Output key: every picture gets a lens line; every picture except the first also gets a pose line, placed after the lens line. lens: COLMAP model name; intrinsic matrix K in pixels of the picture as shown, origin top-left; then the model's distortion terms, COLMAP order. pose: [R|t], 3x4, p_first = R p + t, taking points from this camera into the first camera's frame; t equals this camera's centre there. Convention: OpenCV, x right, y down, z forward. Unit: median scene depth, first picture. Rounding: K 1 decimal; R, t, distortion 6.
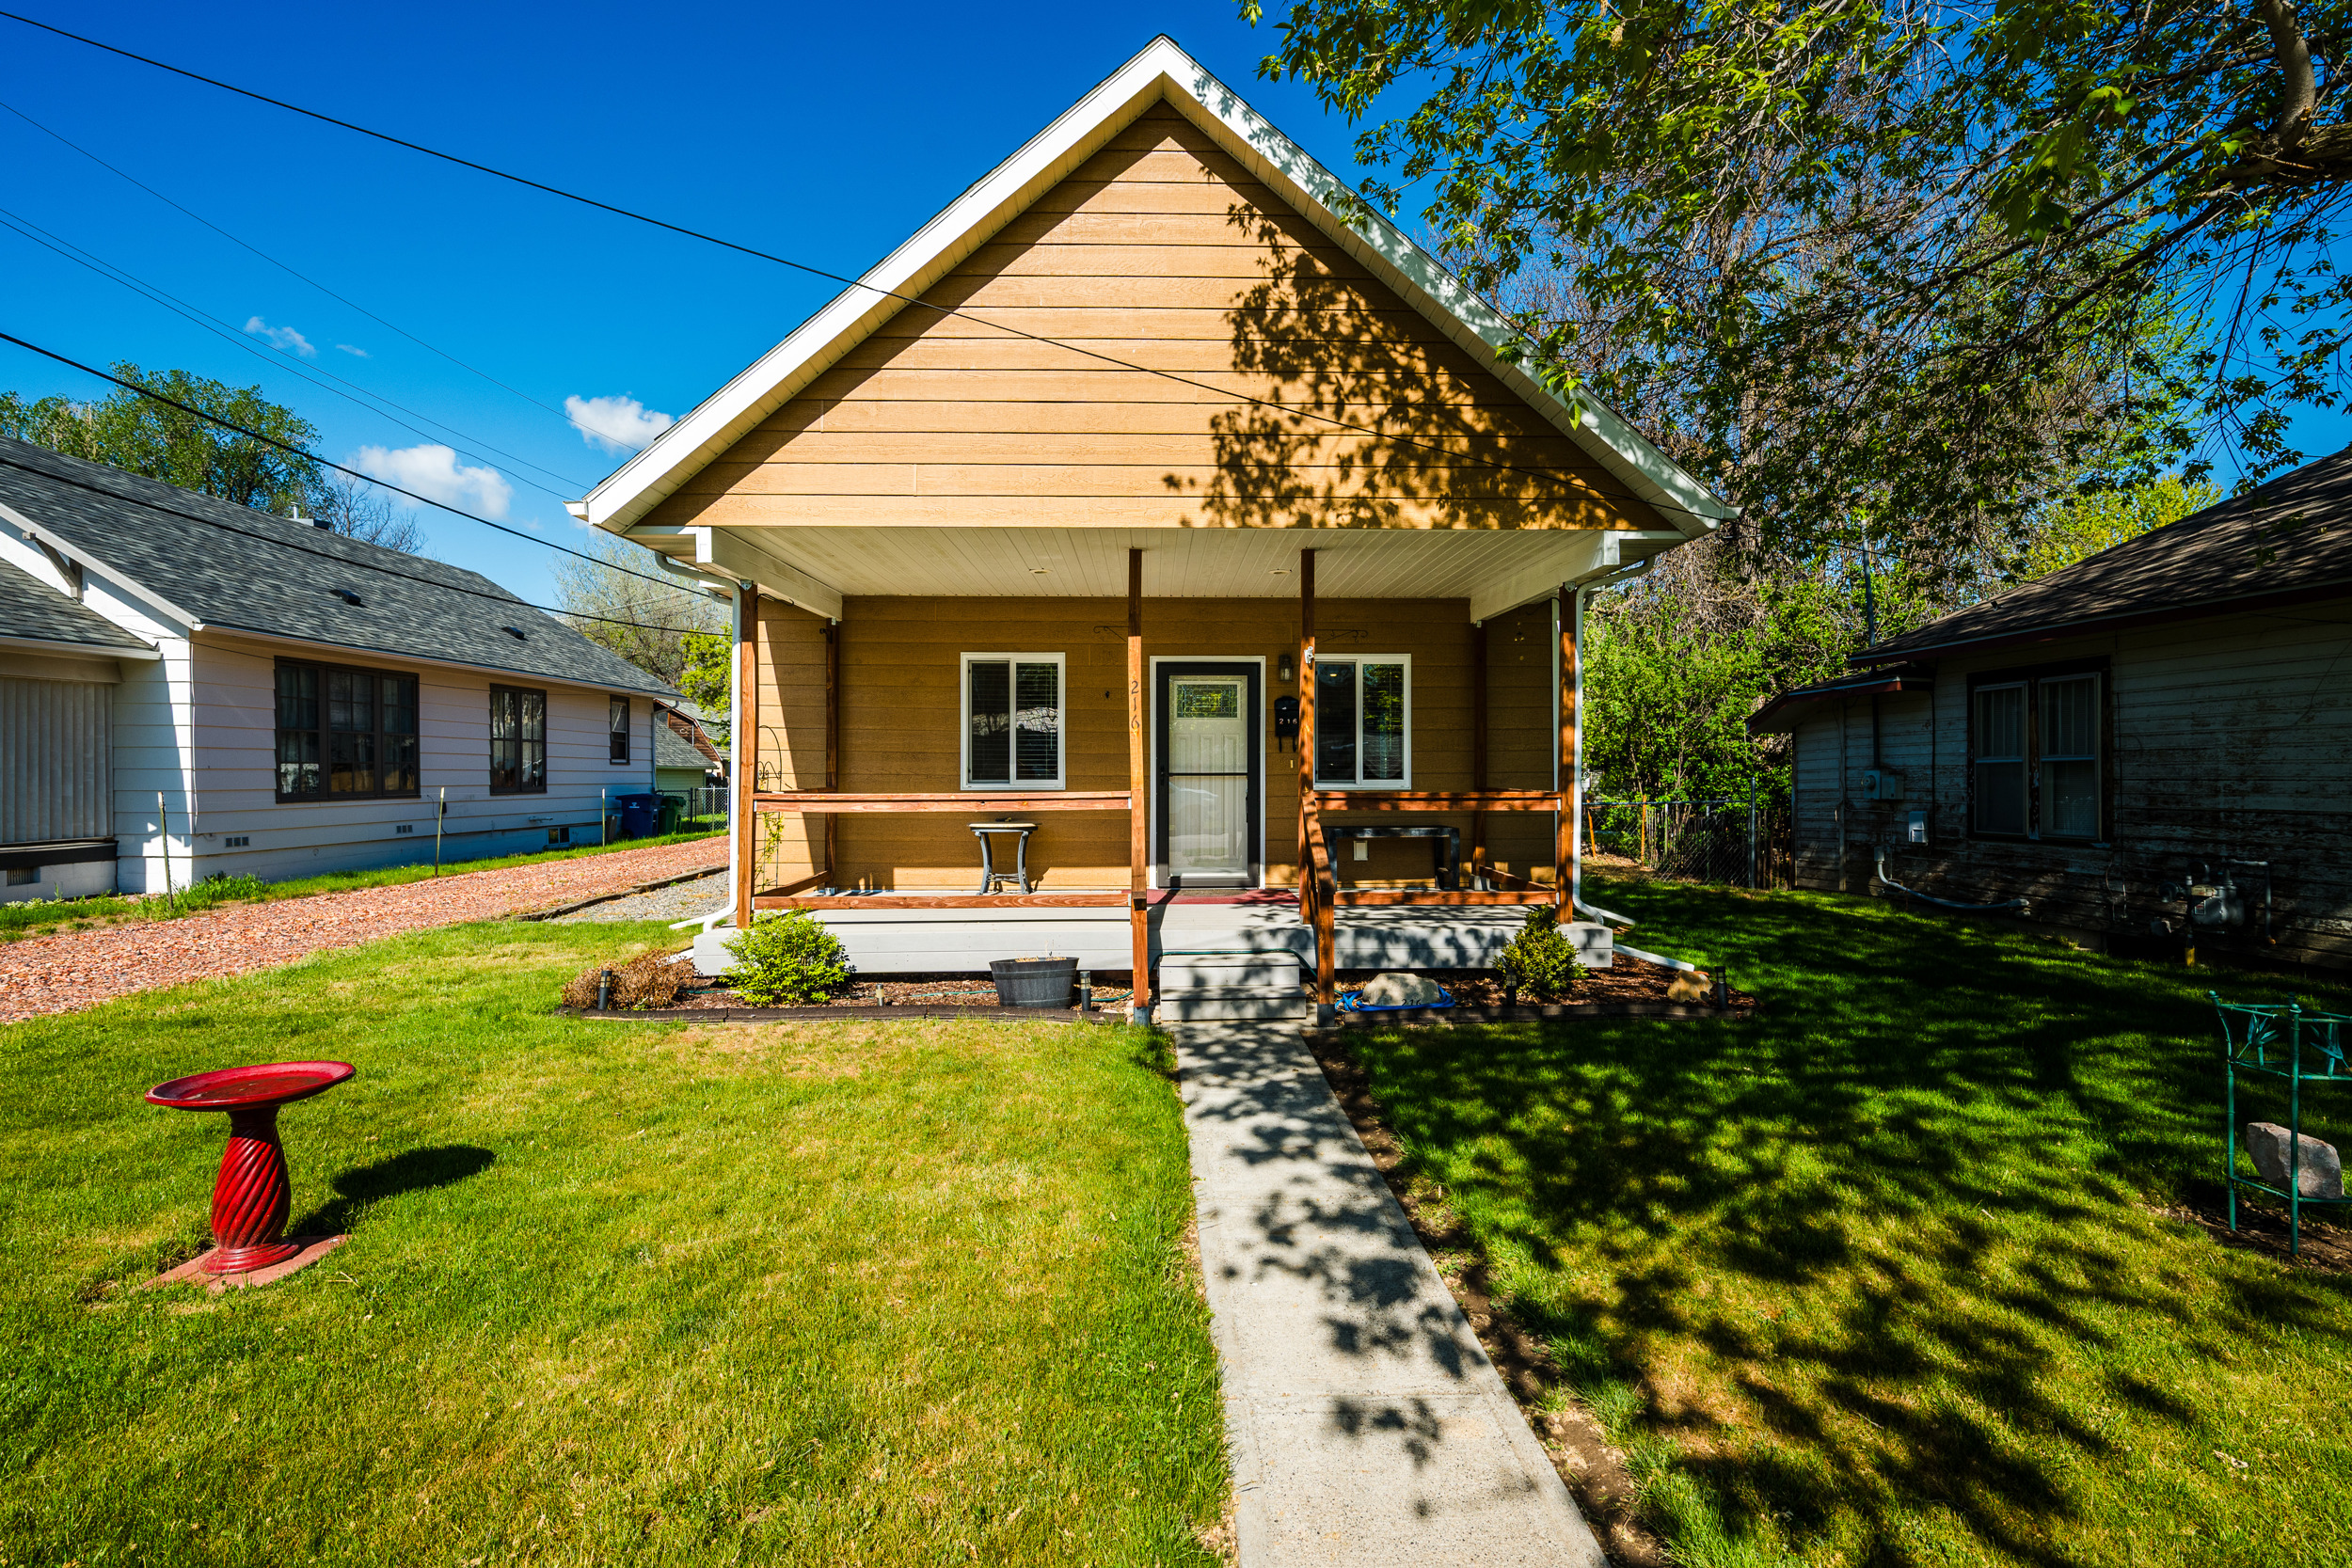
lens RADIAL K [[1089.5, 0, 1186.0], [0, 1089.5, 784.6], [0, 0, 1]] dist [0.006096, 0.000287]
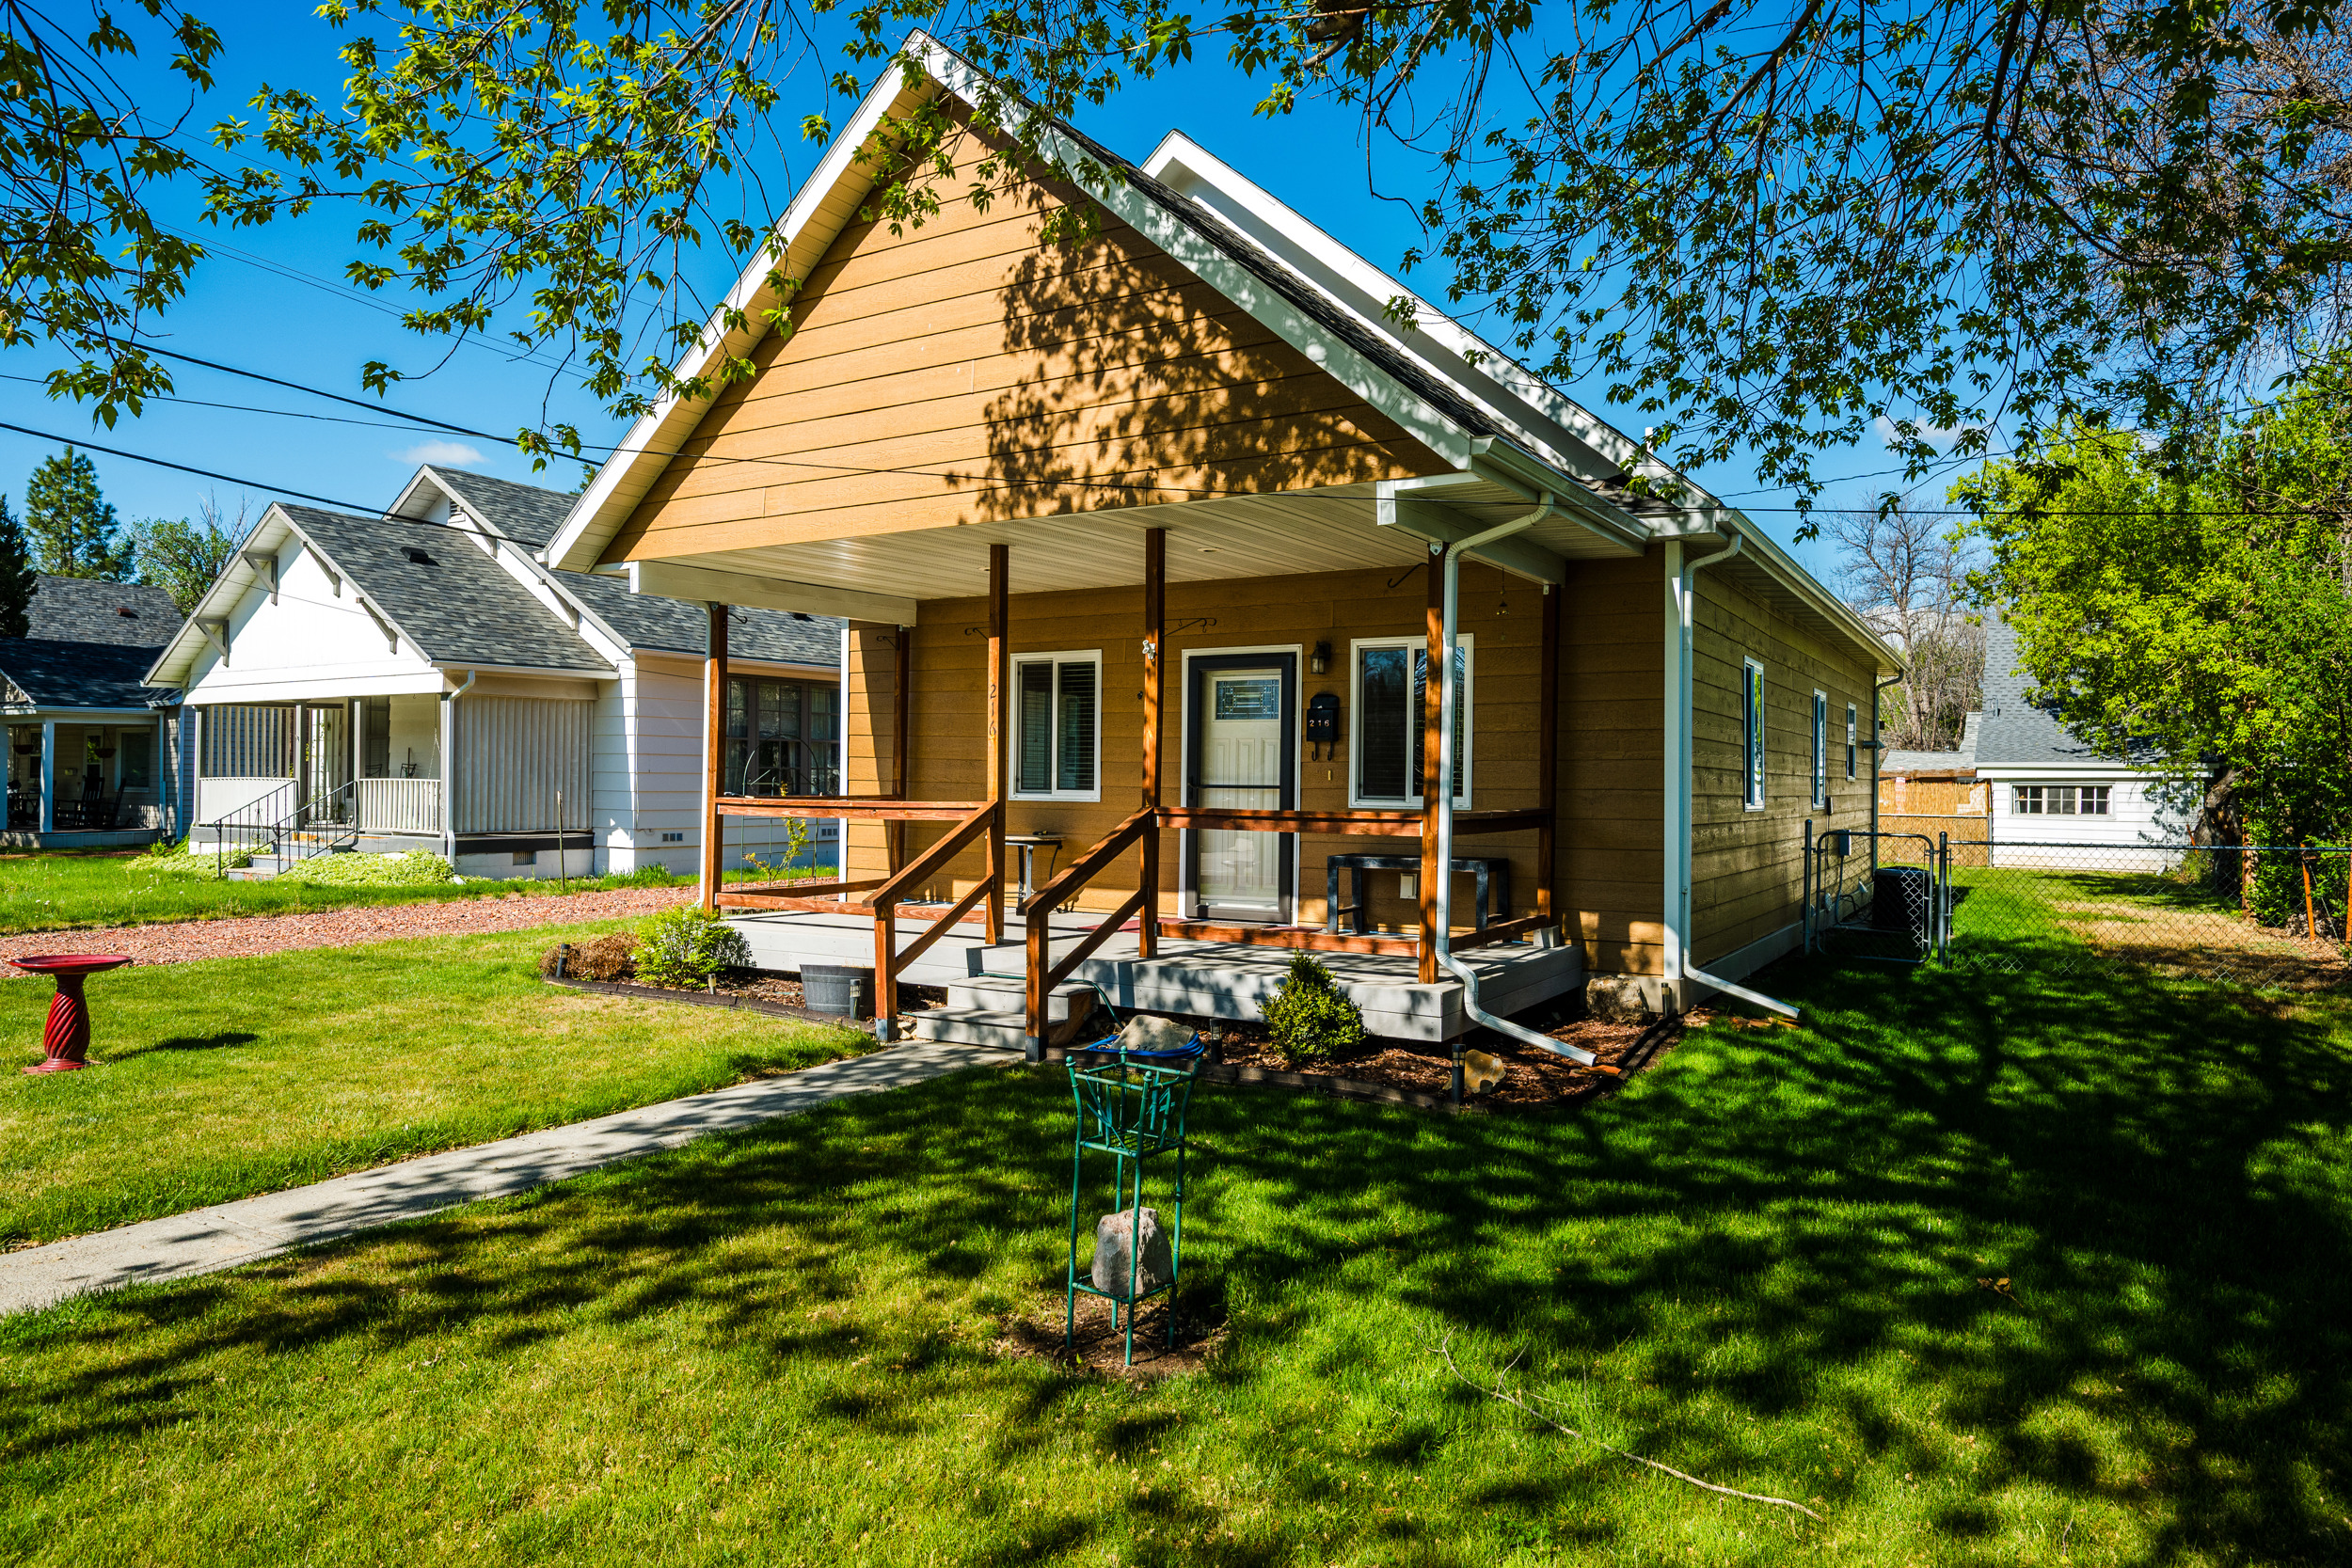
lens RADIAL K [[1476.5, 0, 1185.8], [0, 1476.5, 789.0], [0, 0, 1]] dist [-0.002398, 0.000179]
pose [[0.835557, 0.013172, -0.549246, 0.864337], [-0.017030, 0.999853, -0.001930, -0.007509], [0.549139, 0.010966, 0.835659, 0.036918]]
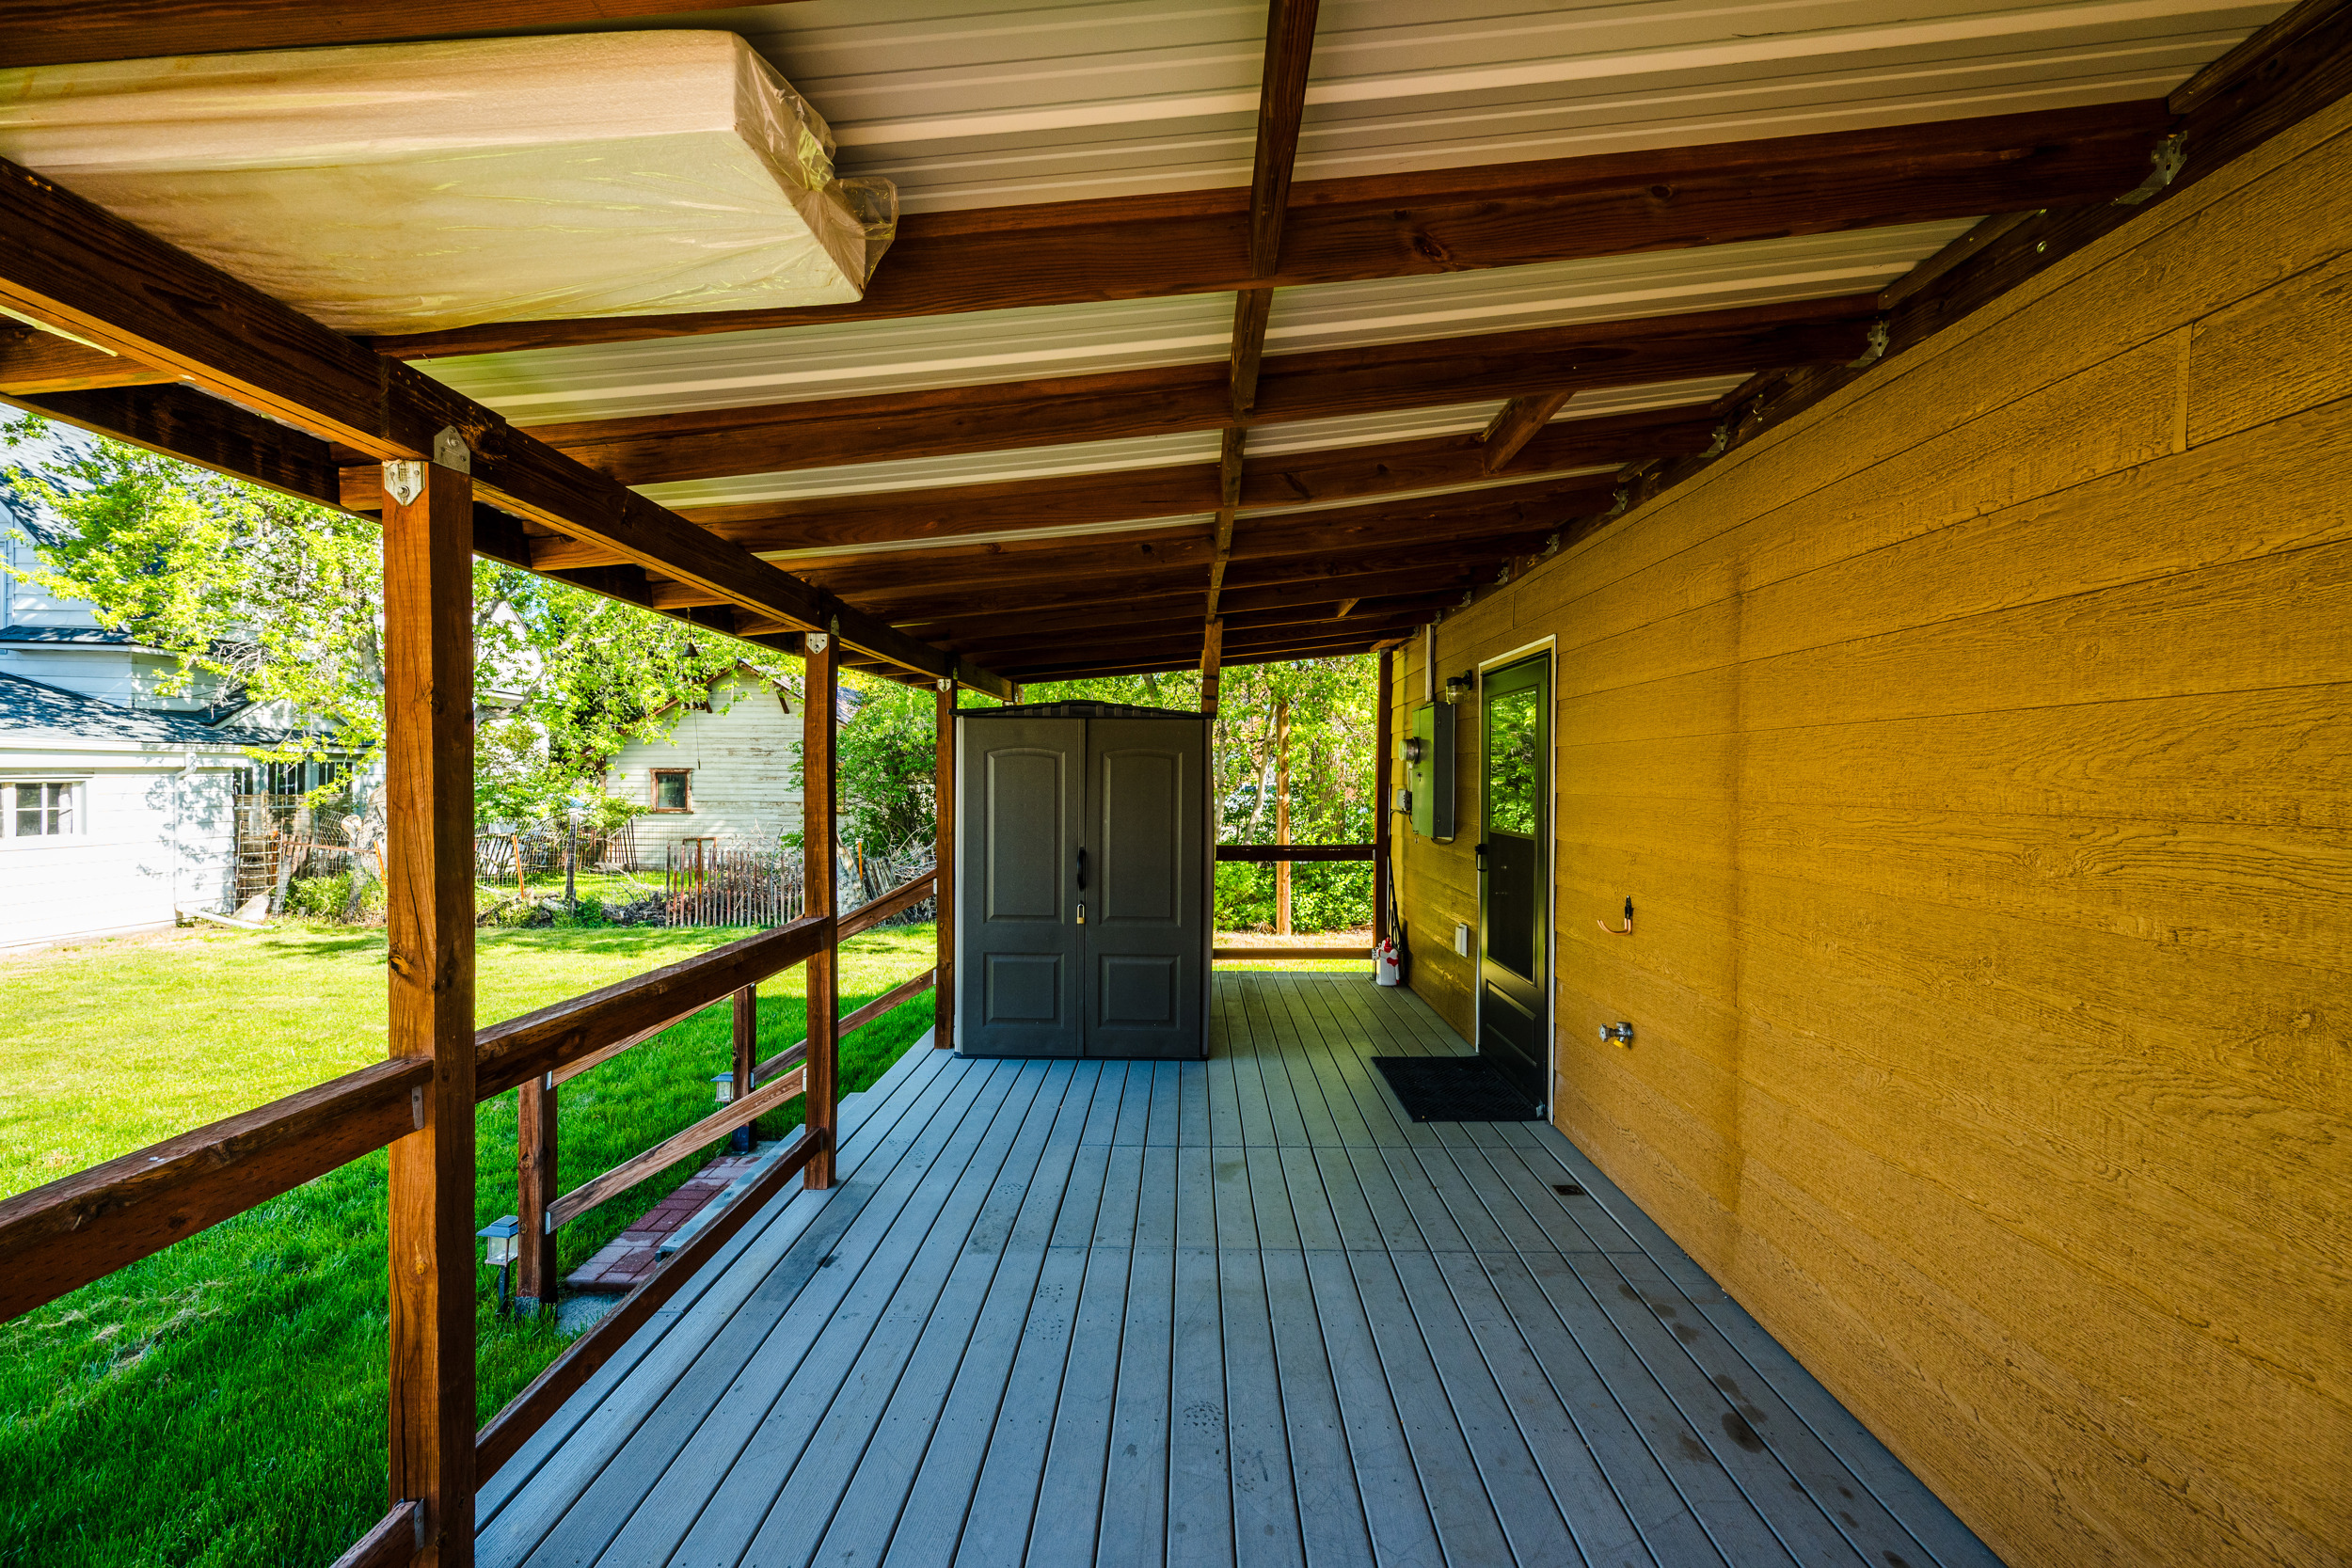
lens RADIAL K [[906.0, 0, 1176.0], [0, 906.0, 784.0], [0, 0, 1]] dist [-0.001862, -0.000899]
pose [[0.053286, -0.006653, 0.998557, -0.654016], [0.005364, 0.999965, 0.006376, -0.069375], [-0.998565, 0.005017, 0.053320, 3.375887]]
